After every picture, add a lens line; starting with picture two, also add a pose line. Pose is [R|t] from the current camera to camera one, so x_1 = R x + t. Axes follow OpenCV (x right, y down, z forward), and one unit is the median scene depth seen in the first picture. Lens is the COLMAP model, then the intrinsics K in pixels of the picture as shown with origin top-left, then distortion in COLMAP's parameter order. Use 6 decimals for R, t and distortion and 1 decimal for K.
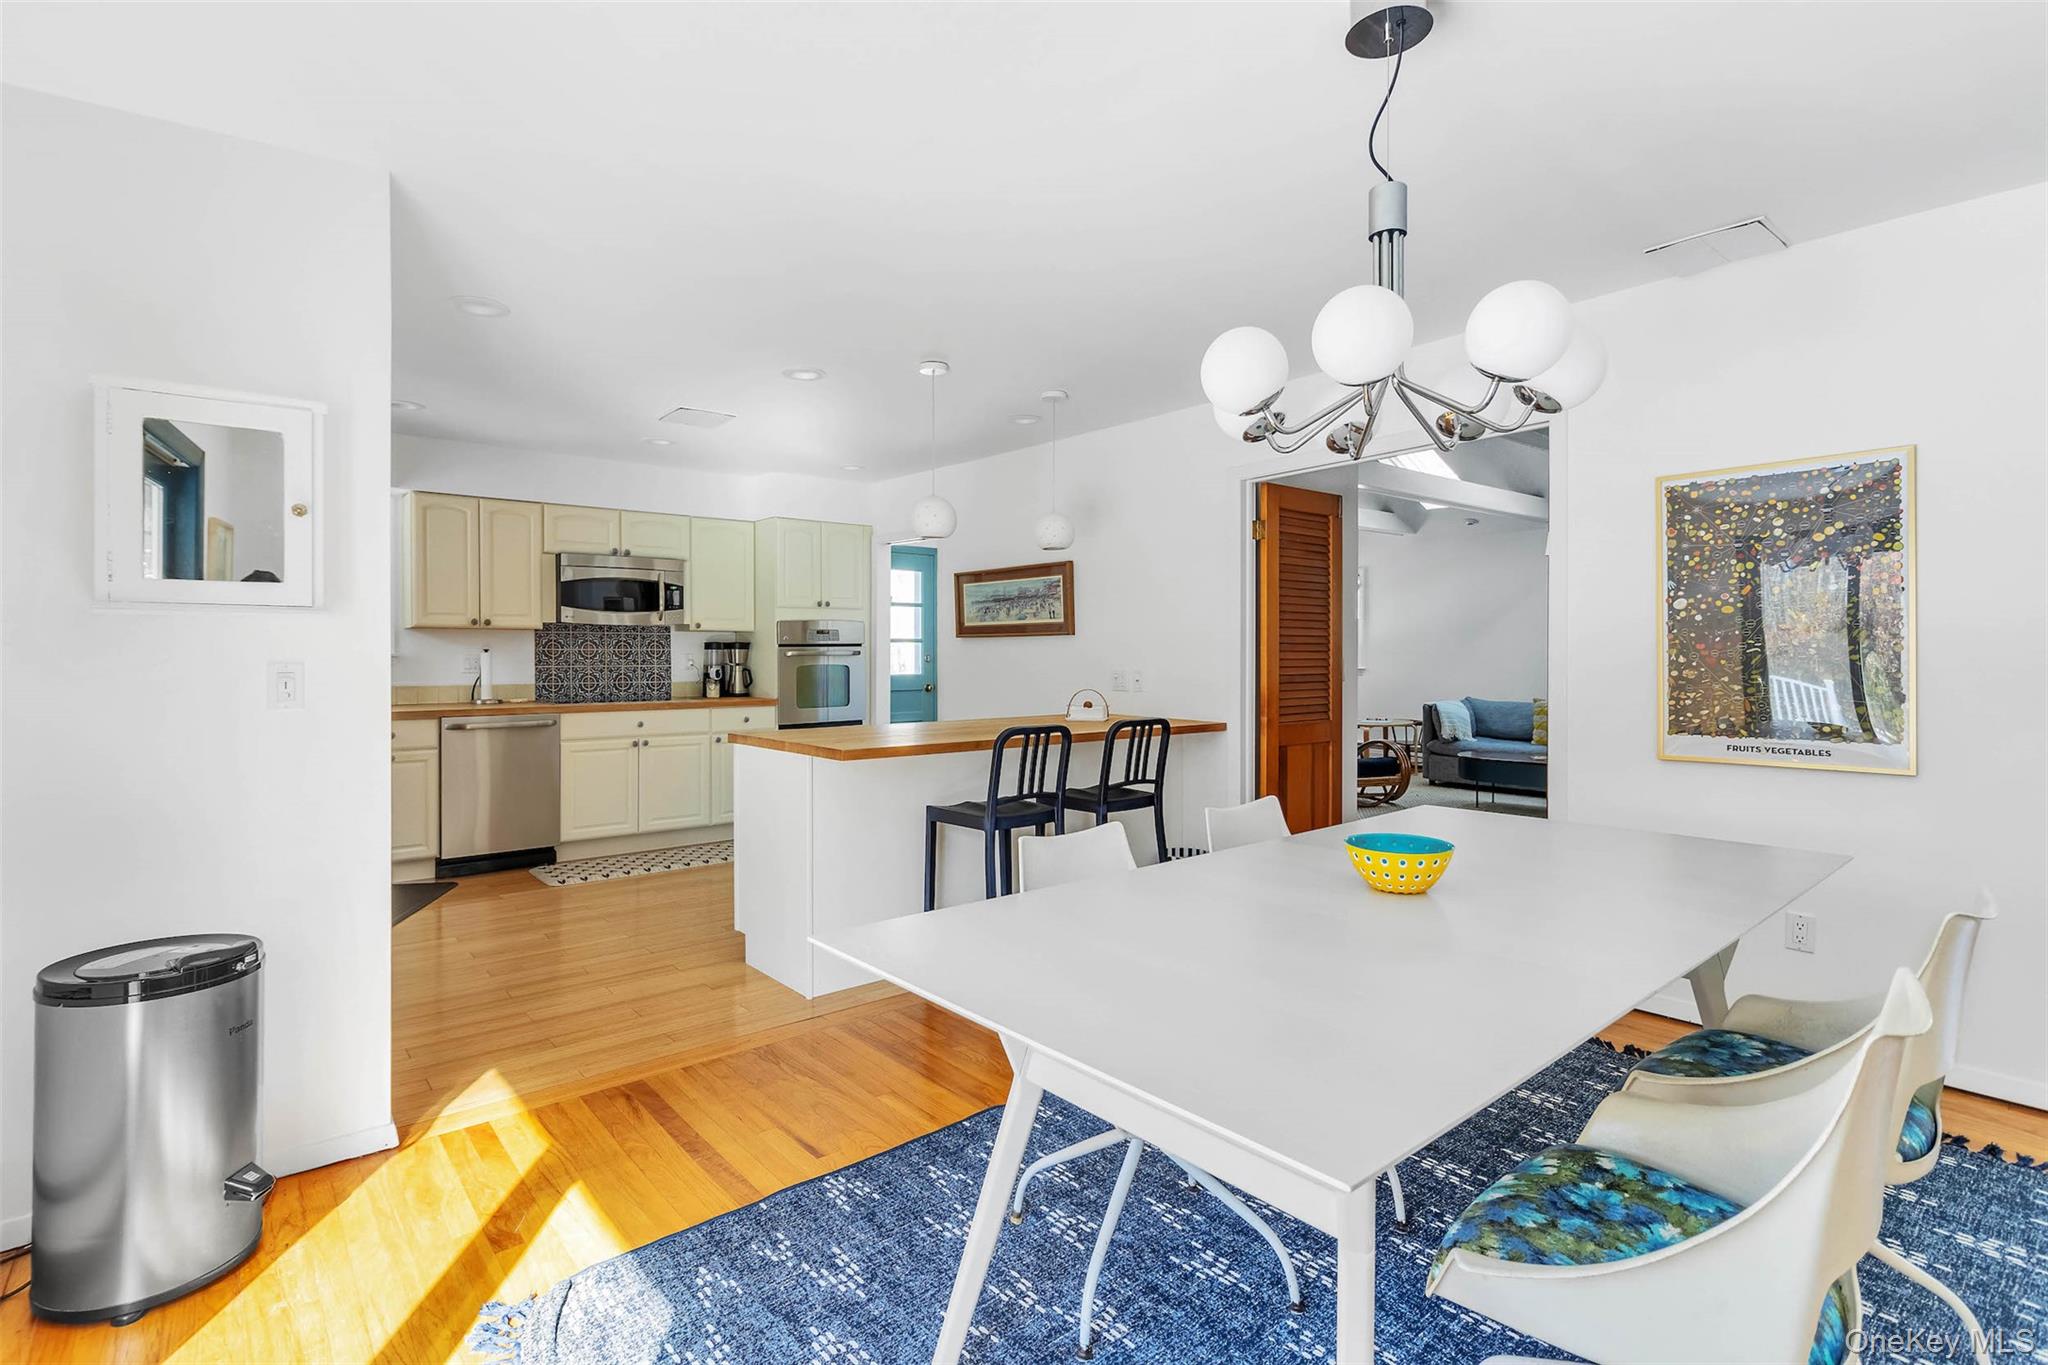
lens RADIAL K [[969.9, 0, 1020.2], [0, 969.9, 662.3], [0, 0, 1]] dist [0.002235, -0.000032]
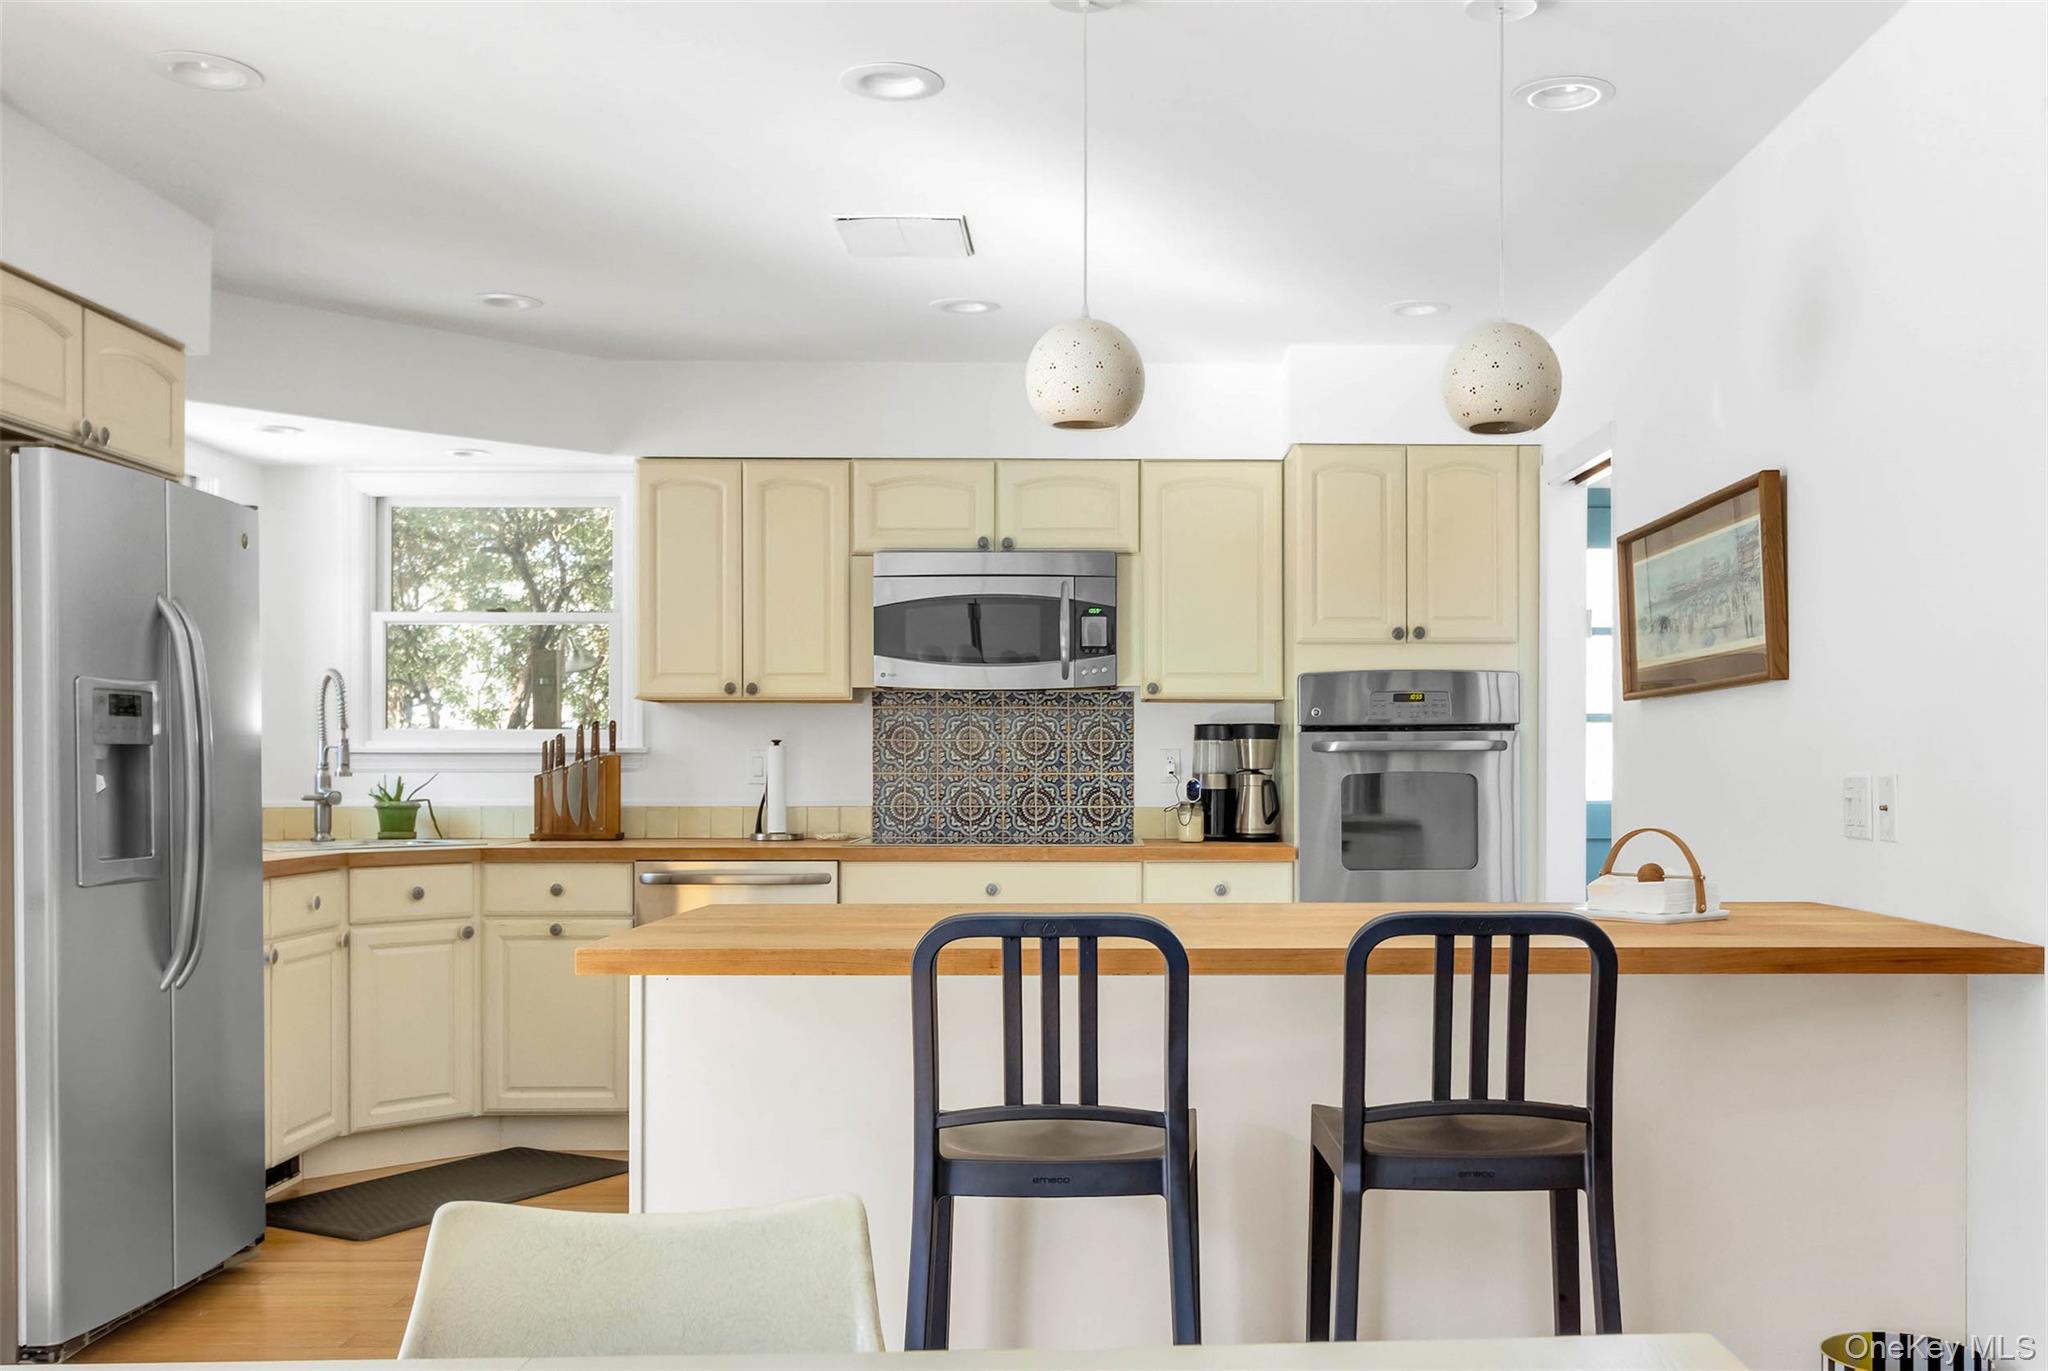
lens RADIAL K [[1958.9, 0, 1153.1], [0, 1958.9, 784.2], [0, 0, 1]] dist [0.009175, 0.000000]
pose [[0.779876, 0.005162, -0.625913, 0.282875], [-0.007245, 0.999973, -0.000781, 0.010200], [0.625892, 0.005144, 0.779892, 0.268675]]
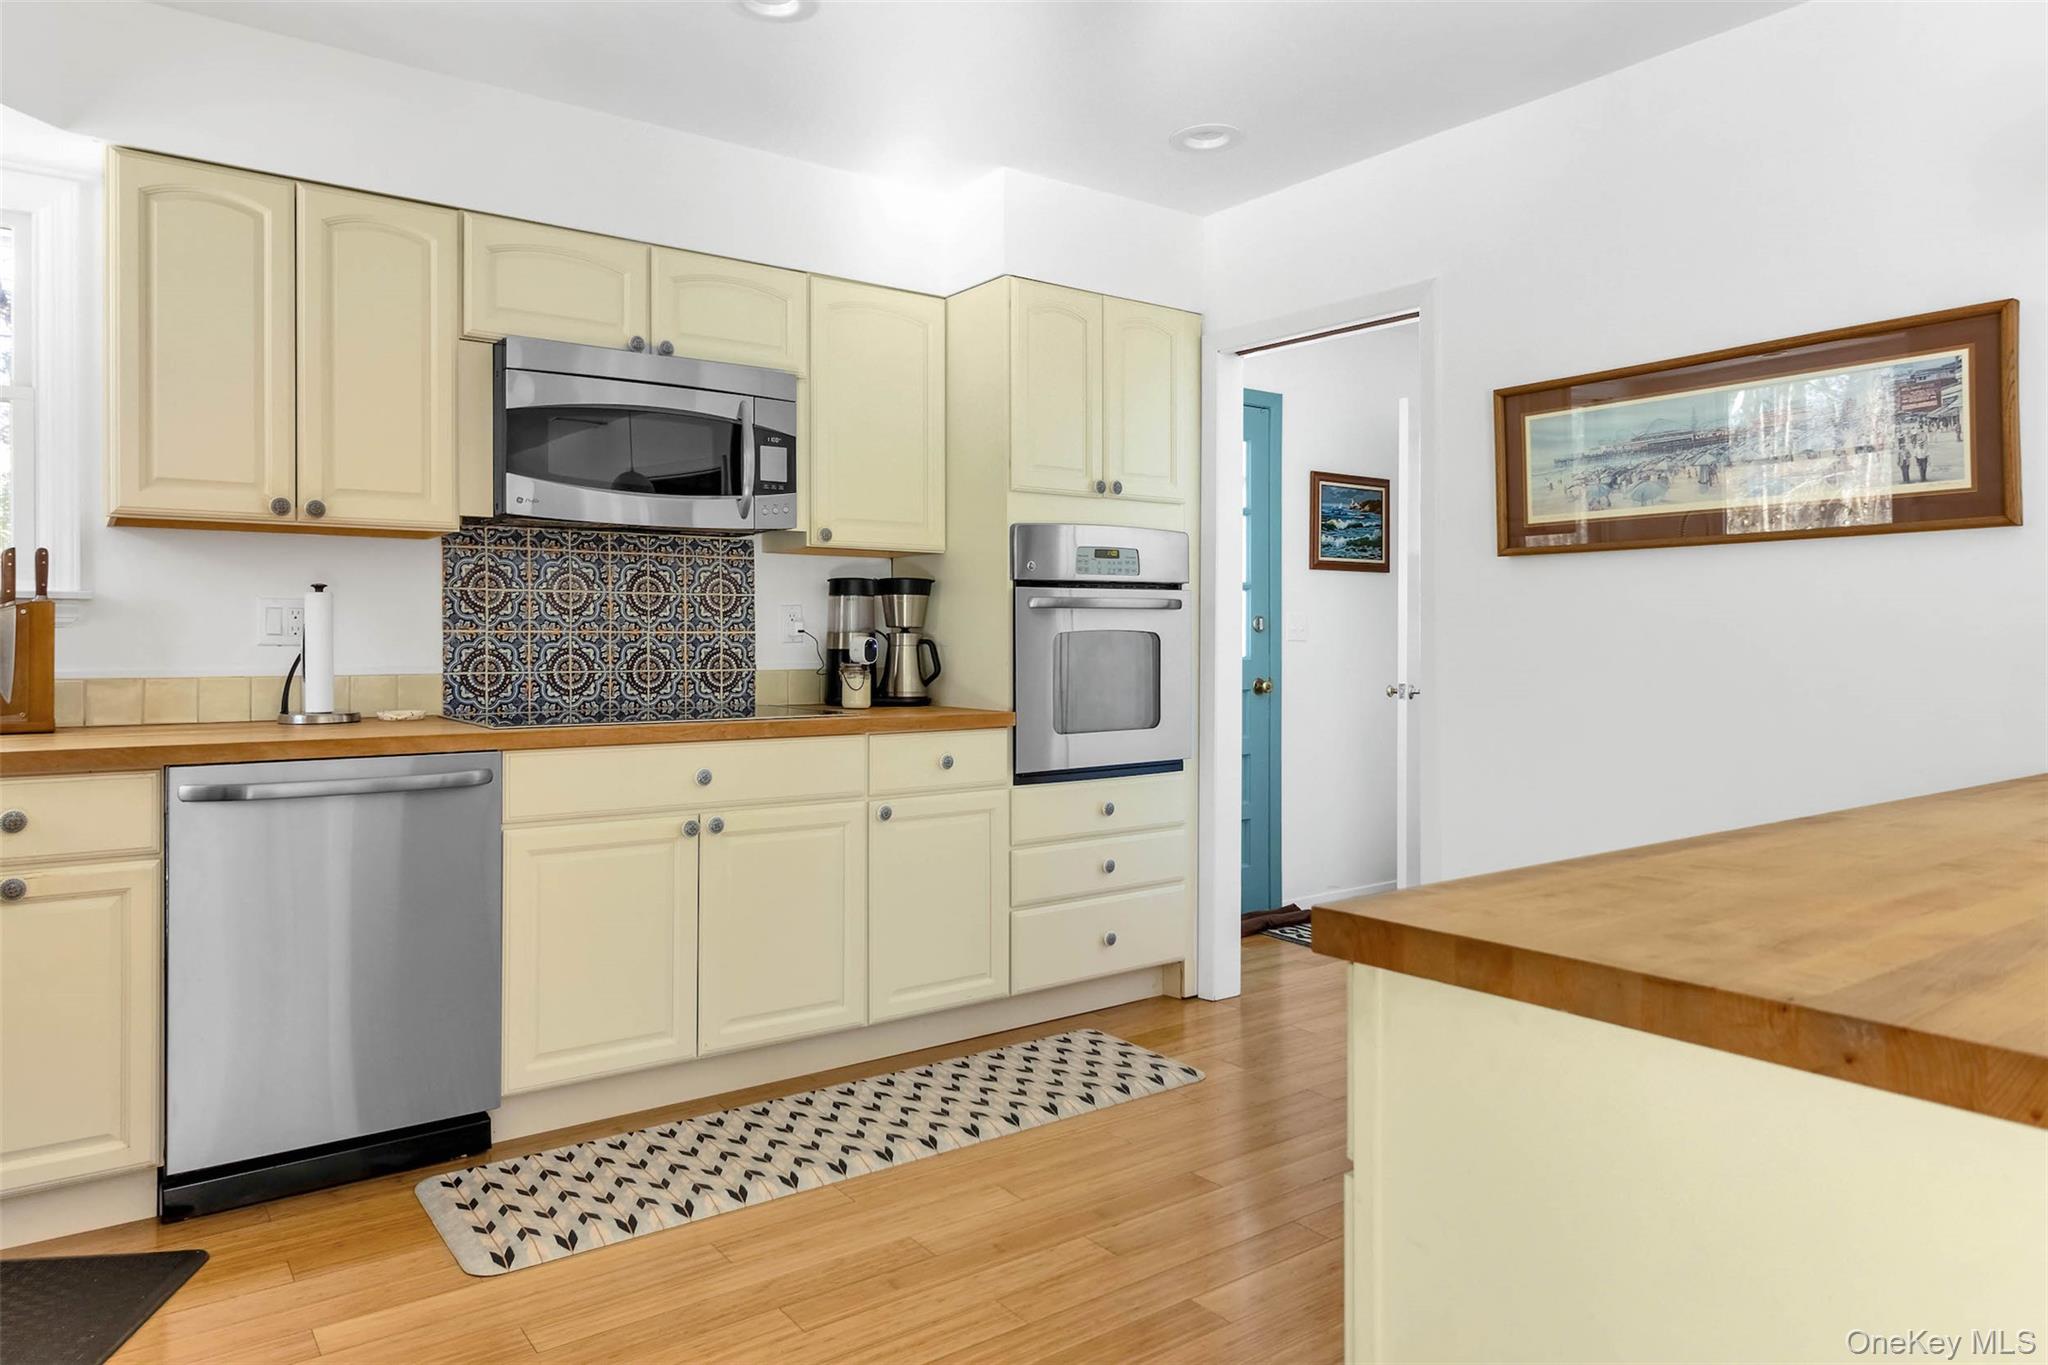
lens RADIAL K [[1322.6, 0, 1032.6], [0, 1322.6, 643.1], [0, 0, 1]] dist [0.003187, -0.004488]
pose [[0.998072, 0.000149, -0.062066, -0.220743], [-0.000585, 0.999975, -0.007008, 0.013226], [0.062064, 0.007031, 0.998047, 0.465588]]
